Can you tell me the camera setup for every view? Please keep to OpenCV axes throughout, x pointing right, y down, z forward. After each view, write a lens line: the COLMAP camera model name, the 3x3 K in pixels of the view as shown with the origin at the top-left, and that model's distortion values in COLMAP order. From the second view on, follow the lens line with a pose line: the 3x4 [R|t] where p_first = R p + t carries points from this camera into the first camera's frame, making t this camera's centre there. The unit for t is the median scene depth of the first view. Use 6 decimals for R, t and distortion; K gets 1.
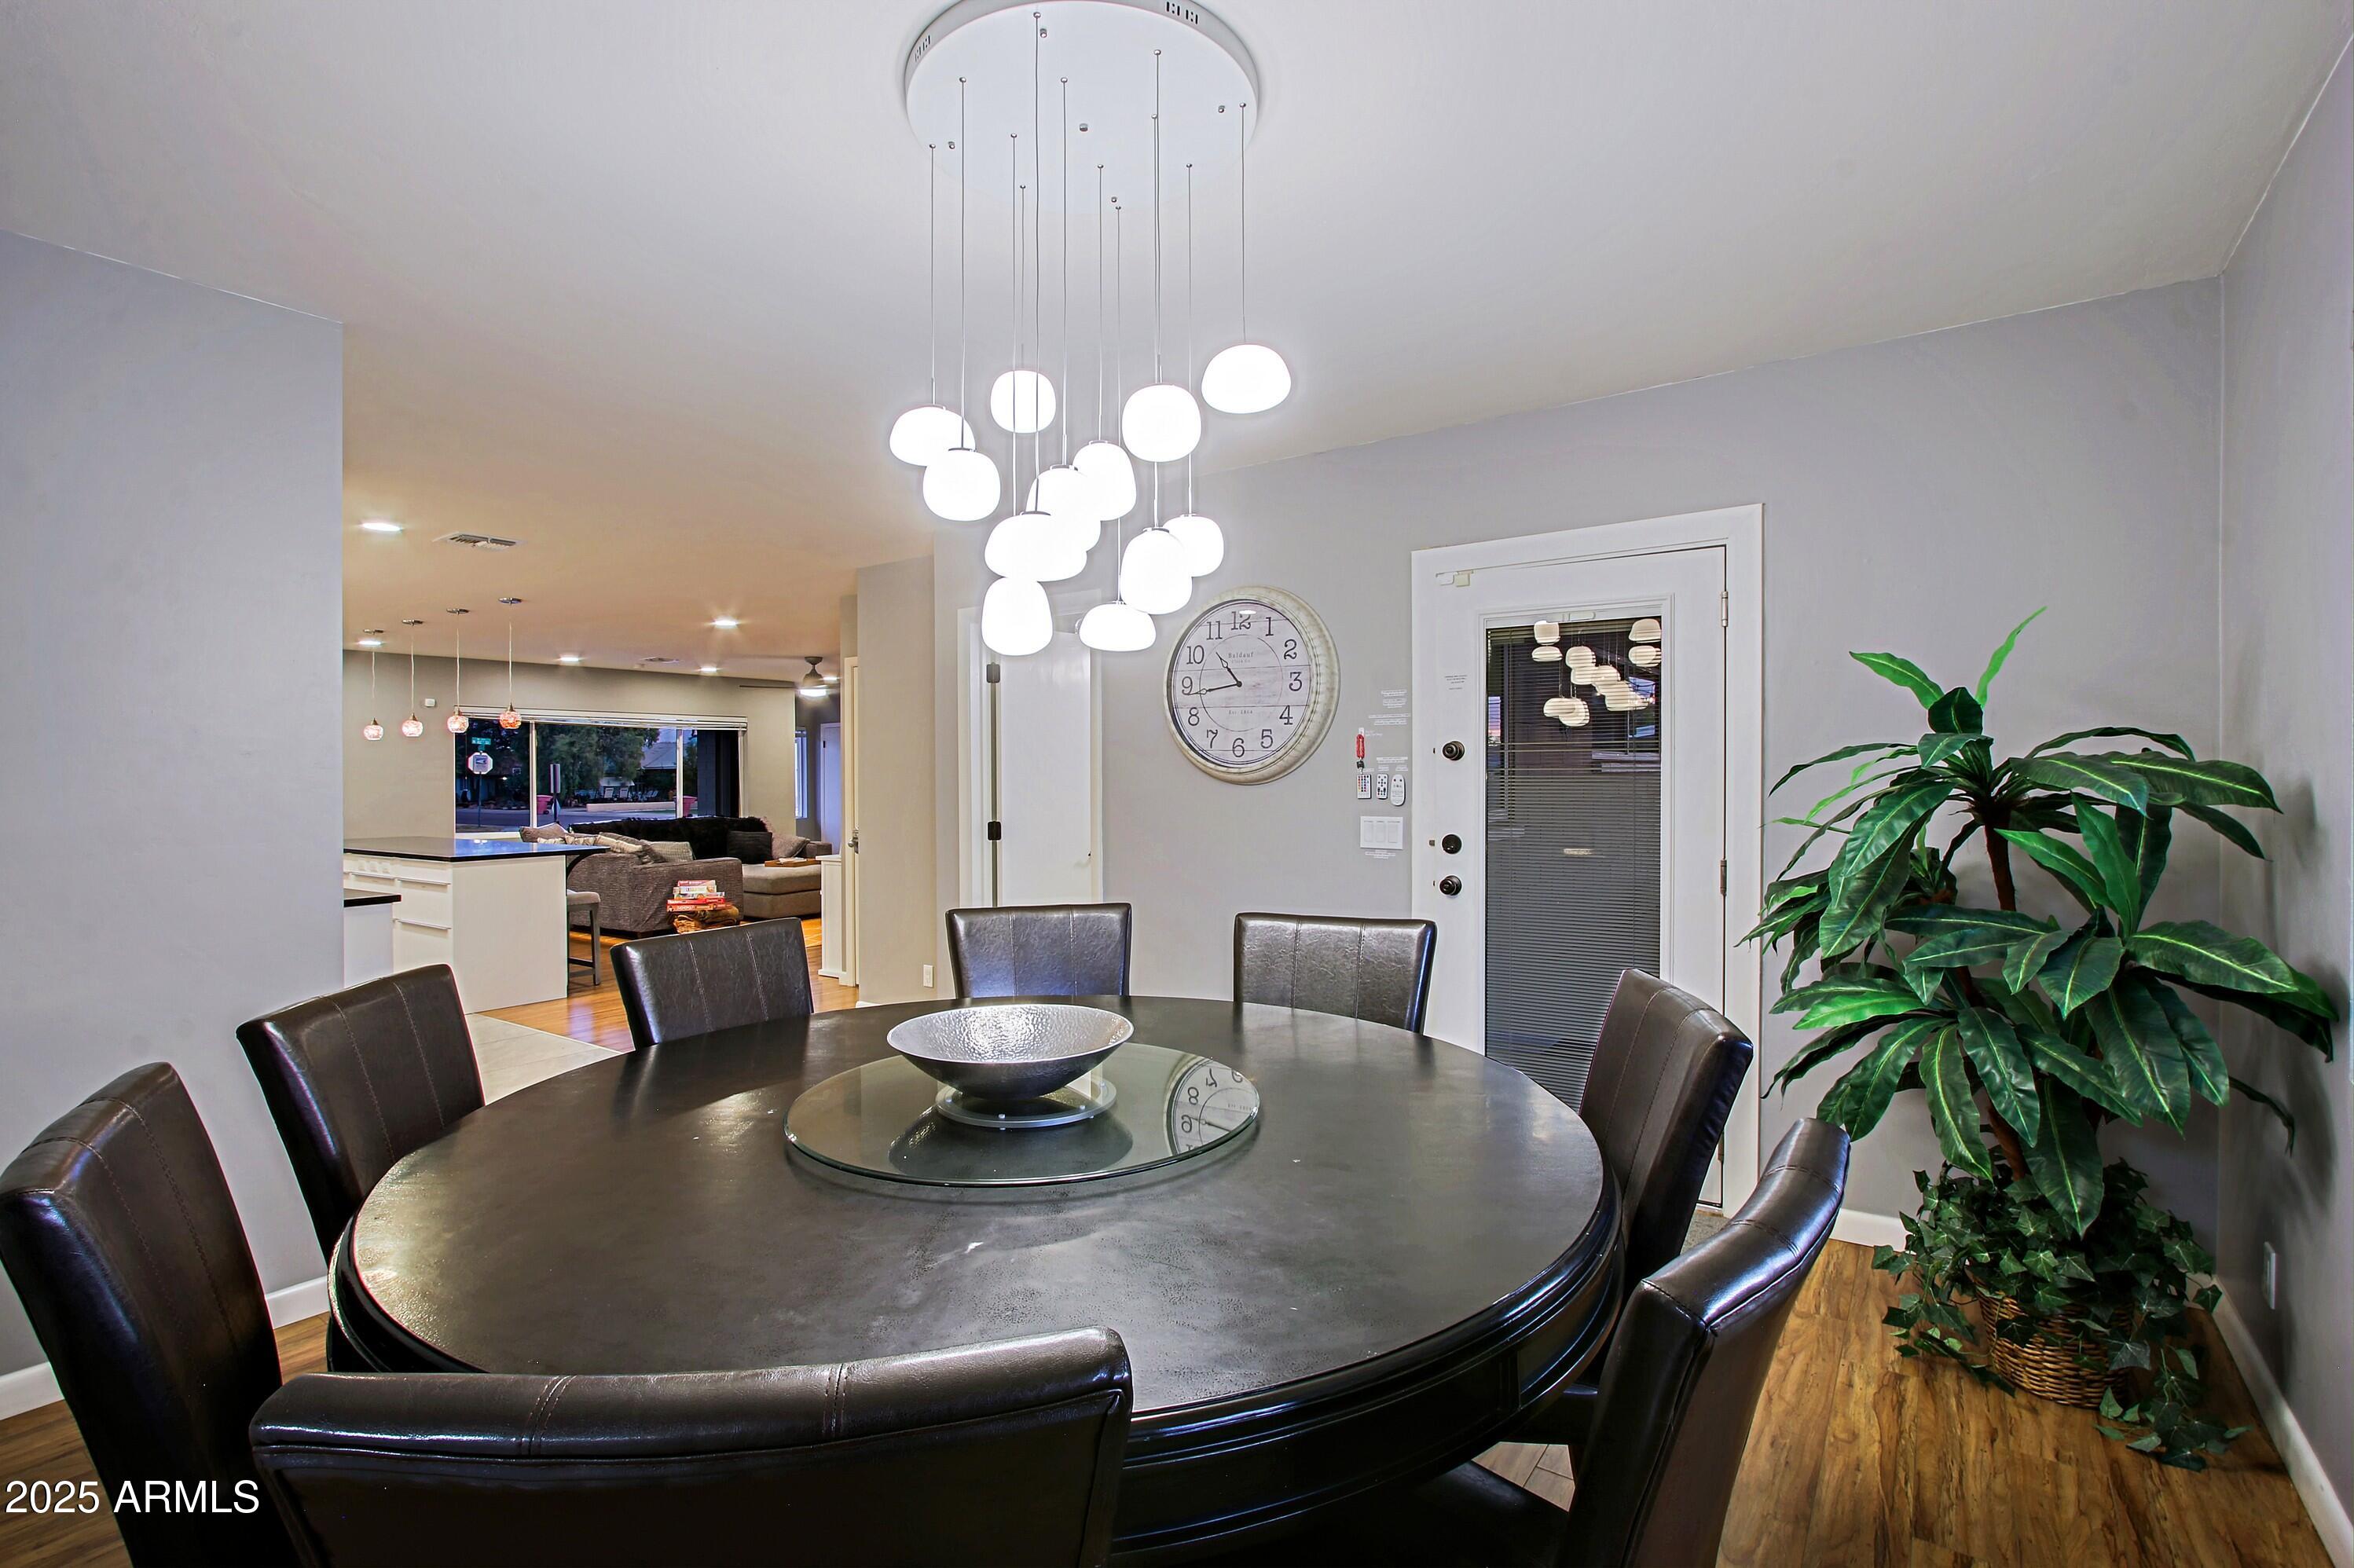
lens RADIAL K [[1092.7, 0, 1177.0], [0, 1092.7, 784.0], [0, 0, 1]] dist [0.001623, 0.000430]
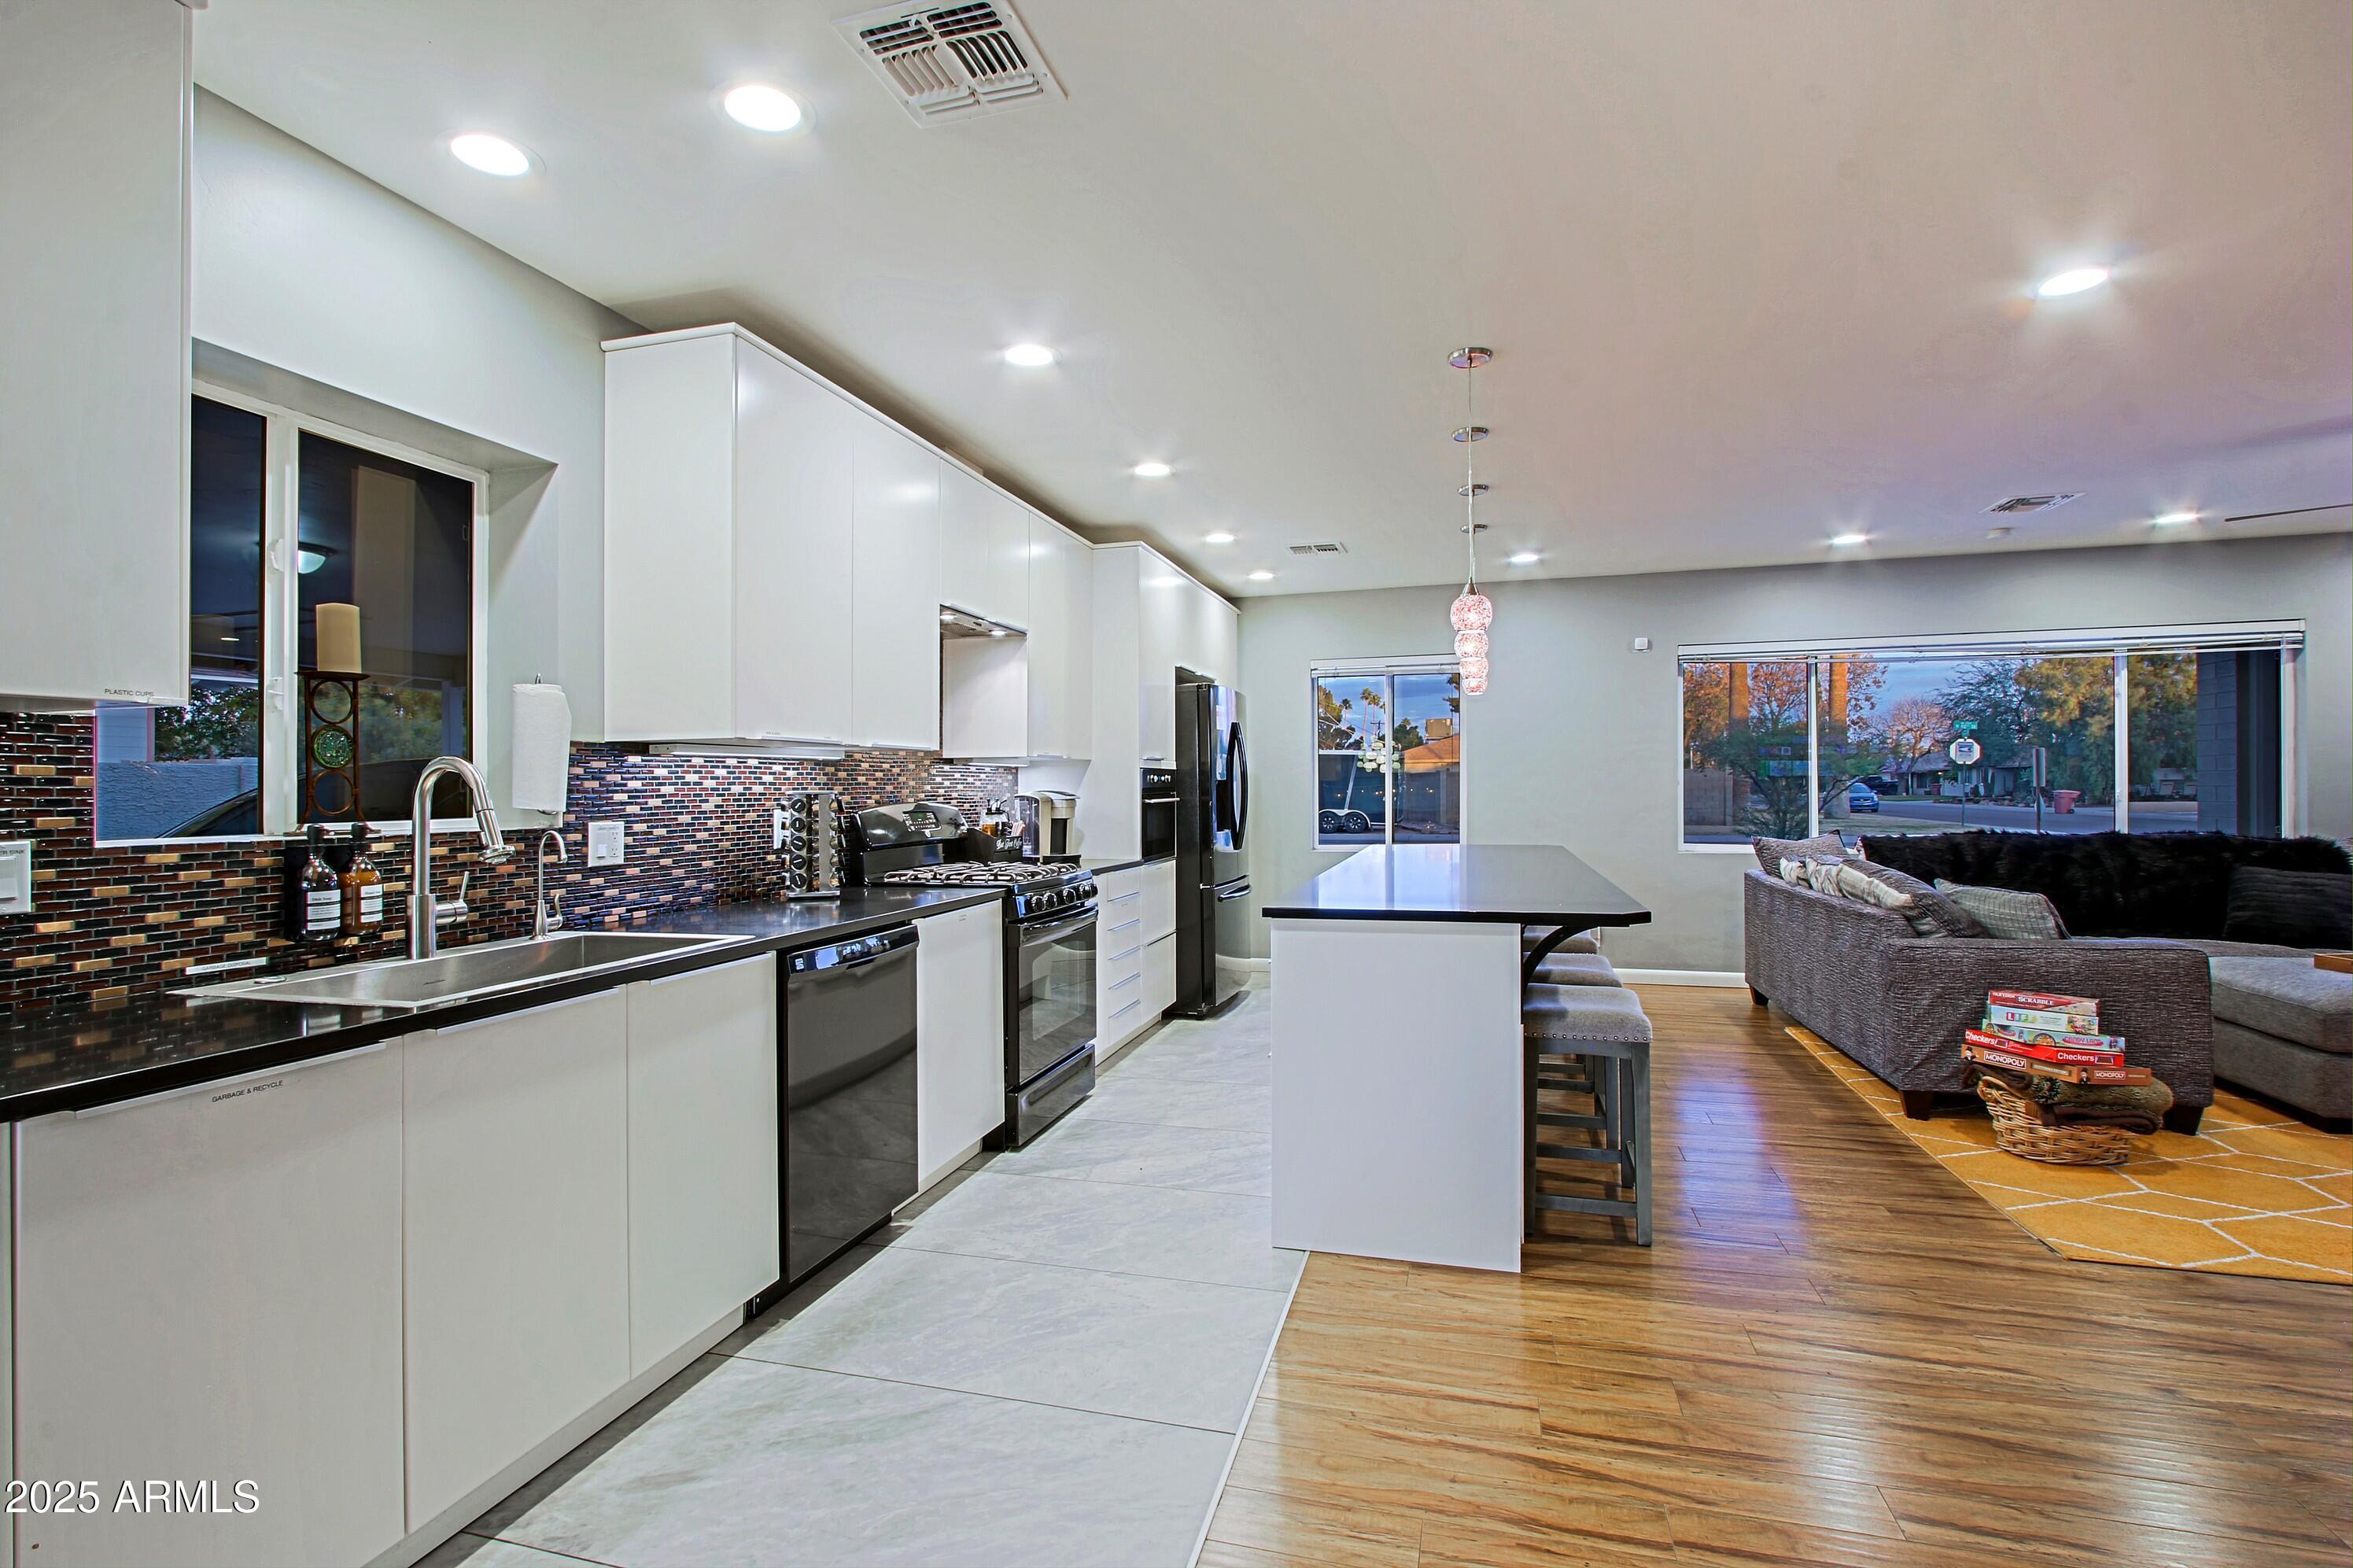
lens RADIAL K [[1092.4, 0, 1176.5], [0, 1092.4, 784.0], [0, 0, 1]] dist [0.001623, 0.000430]
pose [[0.331743, 0.003368, -0.943364, -0.163152], [0.000967, 0.999992, 0.003910, 0.008317], [0.943369, -0.002209, 0.331738, 0.557818]]
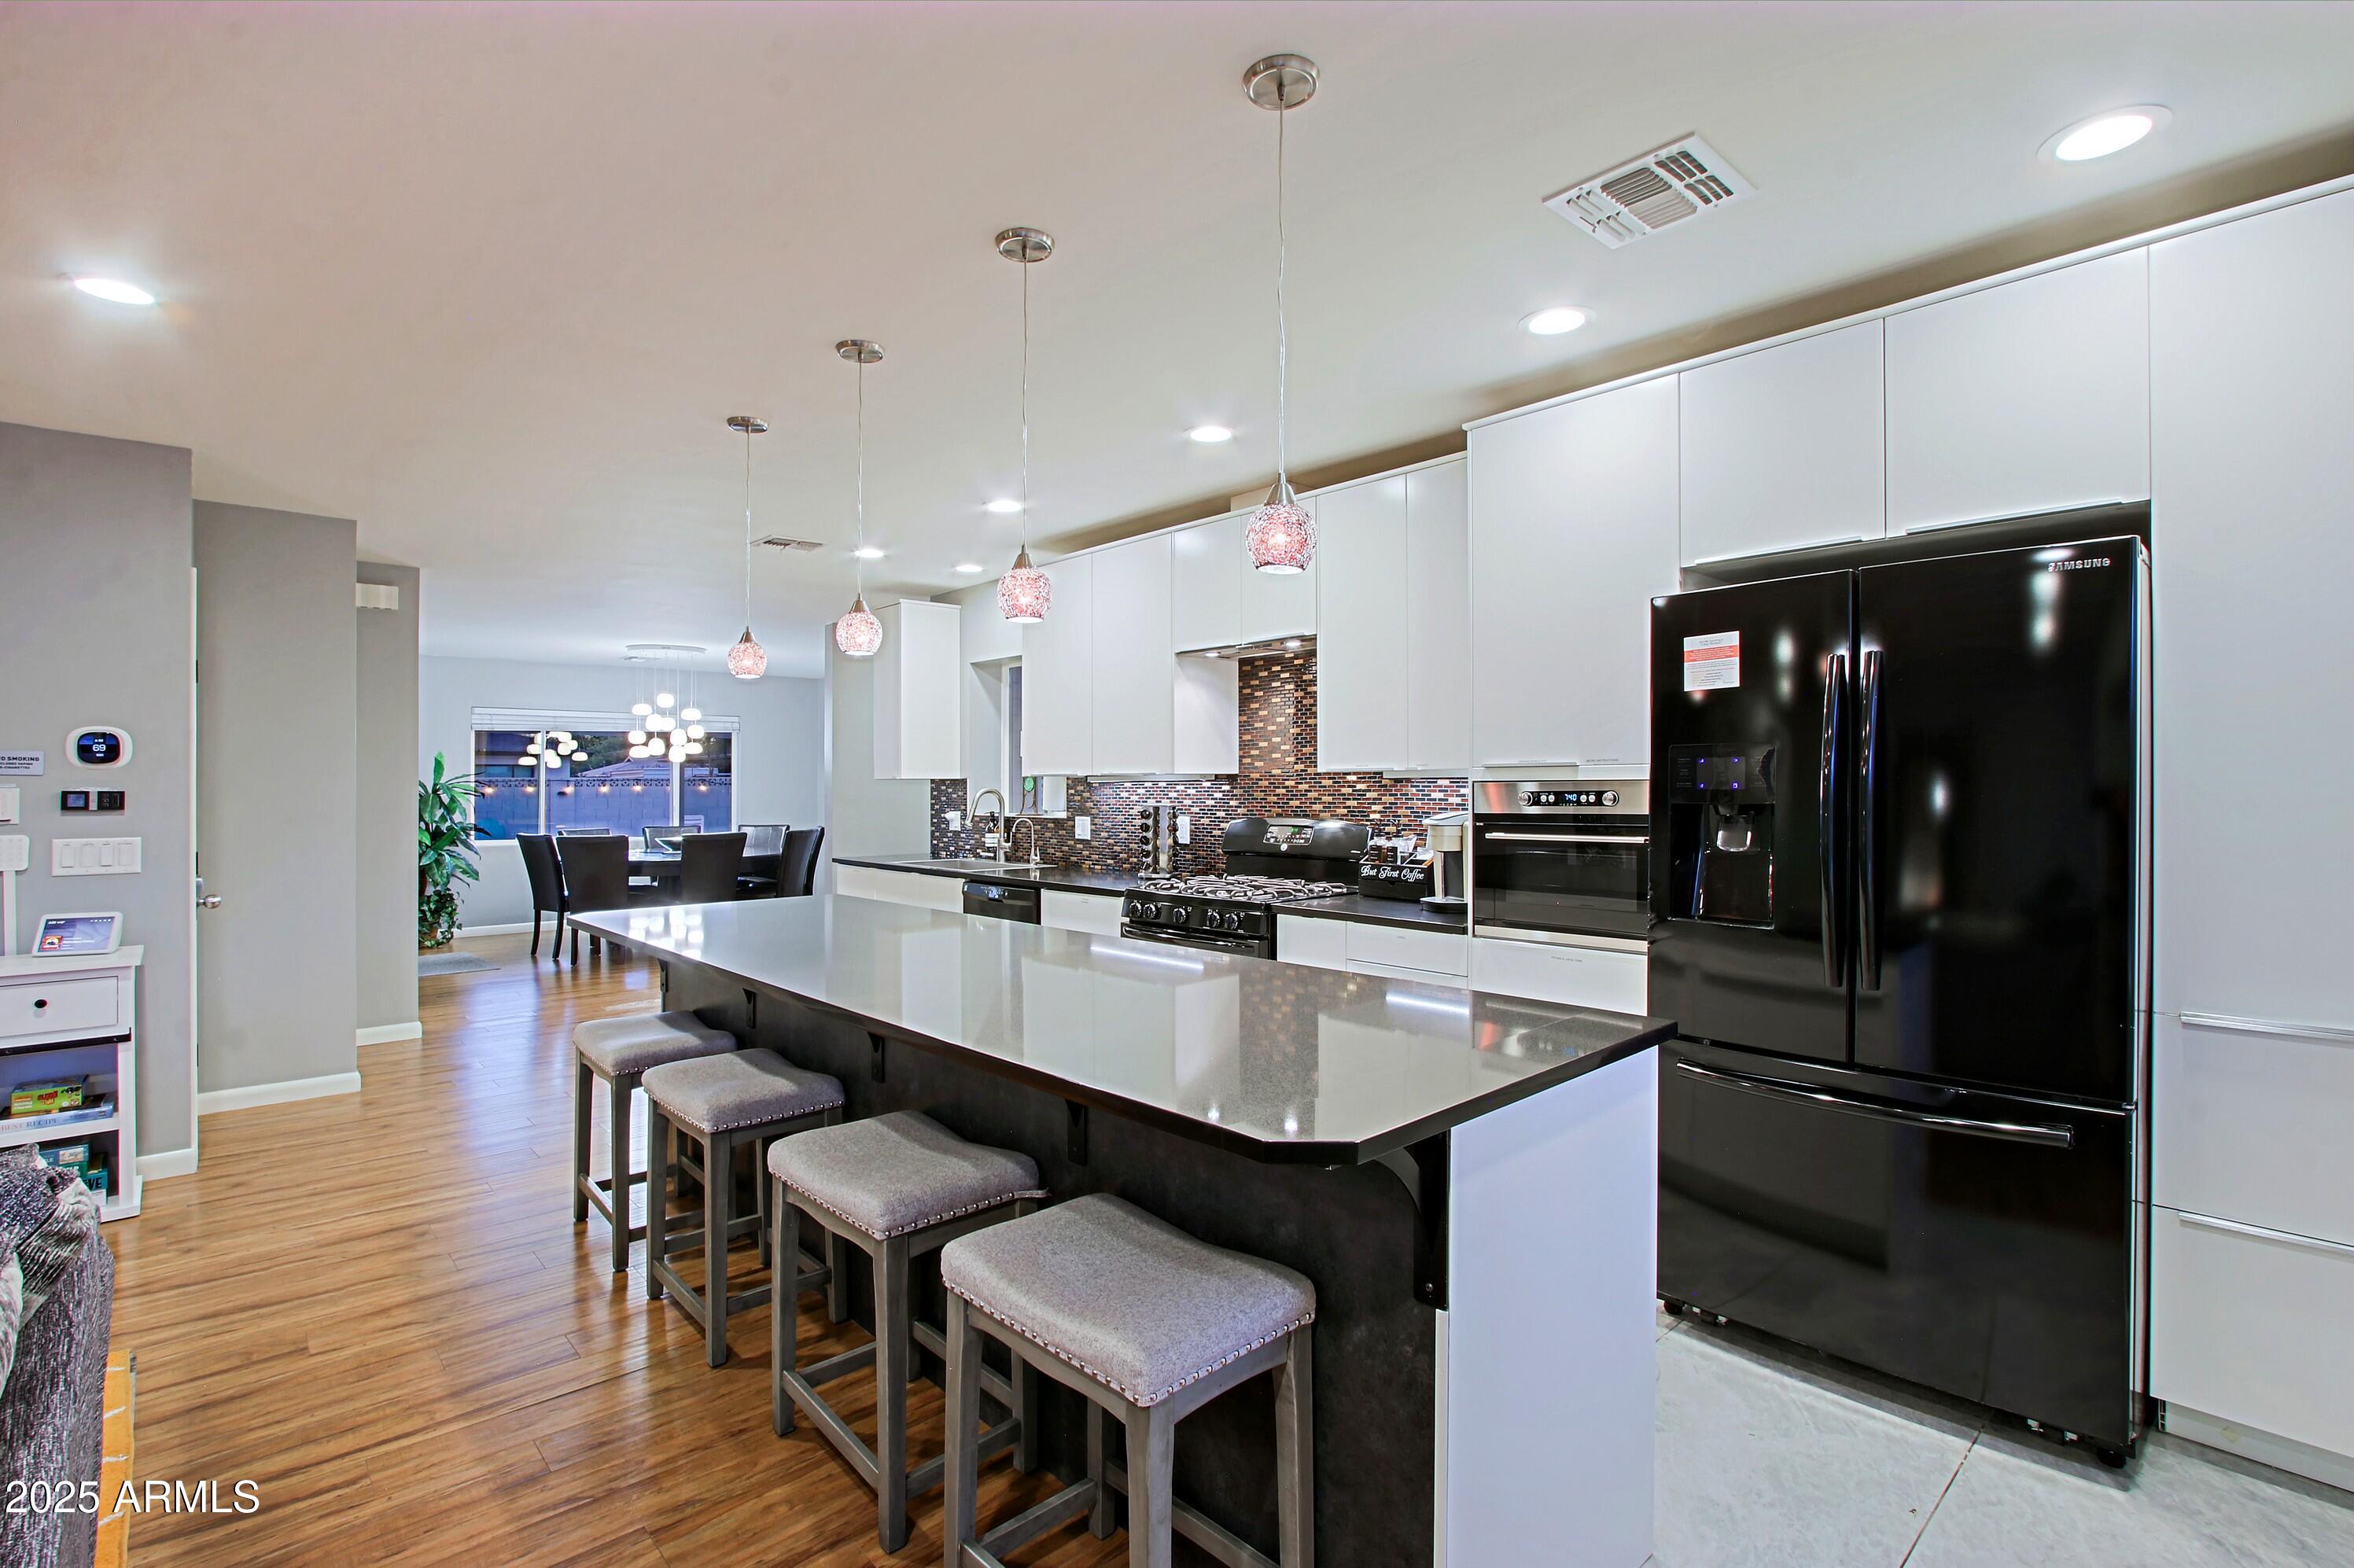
lens RADIAL K [[1093.0, 0, 1177.0], [0, 1093.0, 784.0], [0, 0, 1]] dist [-0.077224, -0.000146]
pose [[-0.976777, 0.001305, 0.214252, -0.796704], [-0.001753, 0.999899, -0.014083, 0.010460], [-0.214249, -0.014131, -0.976677, 1.204475]]
